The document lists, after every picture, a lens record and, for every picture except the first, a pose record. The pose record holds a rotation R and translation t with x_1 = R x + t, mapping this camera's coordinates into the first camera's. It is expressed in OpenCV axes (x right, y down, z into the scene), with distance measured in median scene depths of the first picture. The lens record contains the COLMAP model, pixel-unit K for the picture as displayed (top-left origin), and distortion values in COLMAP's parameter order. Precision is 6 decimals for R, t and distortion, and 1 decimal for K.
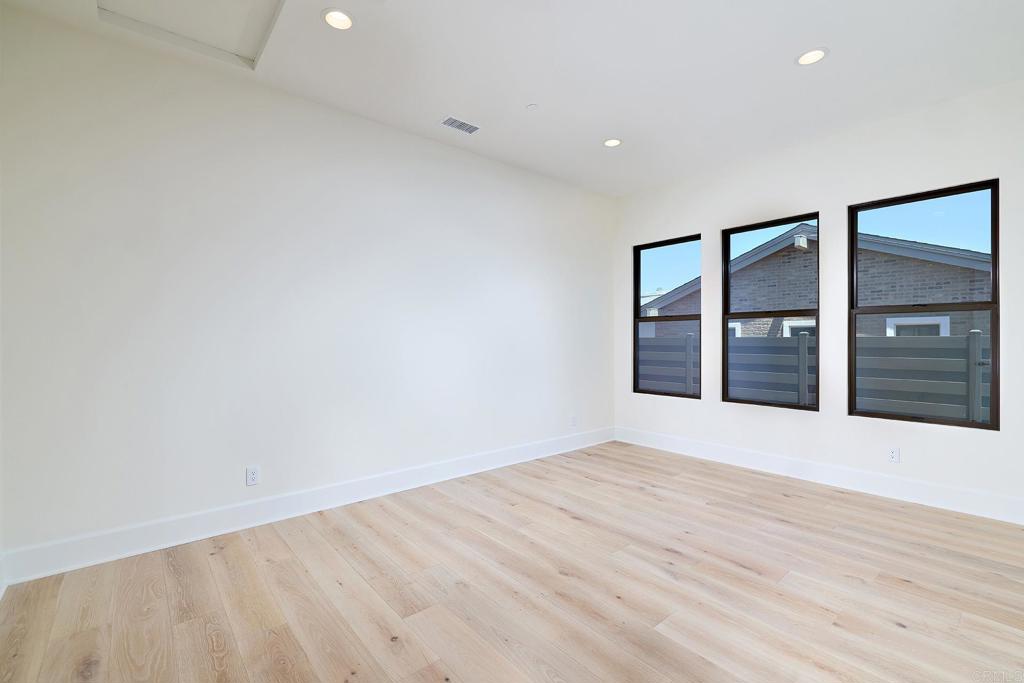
lens RADIAL K [[443.6, 0, 514.2], [0, 443.6, 344.7], [0, 0, 1]] dist [0.000311, -0.000110]
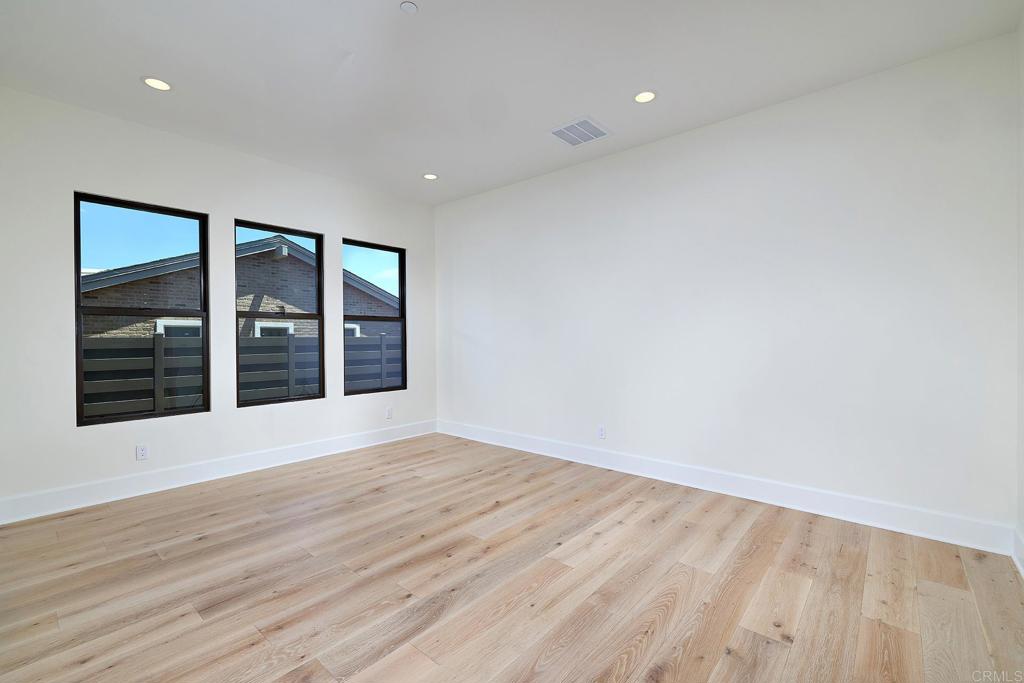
lens RADIAL K [[443.6, 0, 510.1], [0, 443.6, 340.3], [0, 0, 1]] dist [0.000311, -0.000110]
pose [[-0.119162, -0.004553, 0.992864, -0.495615], [0.016920, 0.999835, 0.006615, -0.006688], [-0.992731, 0.017588, -0.119065, 0.533428]]
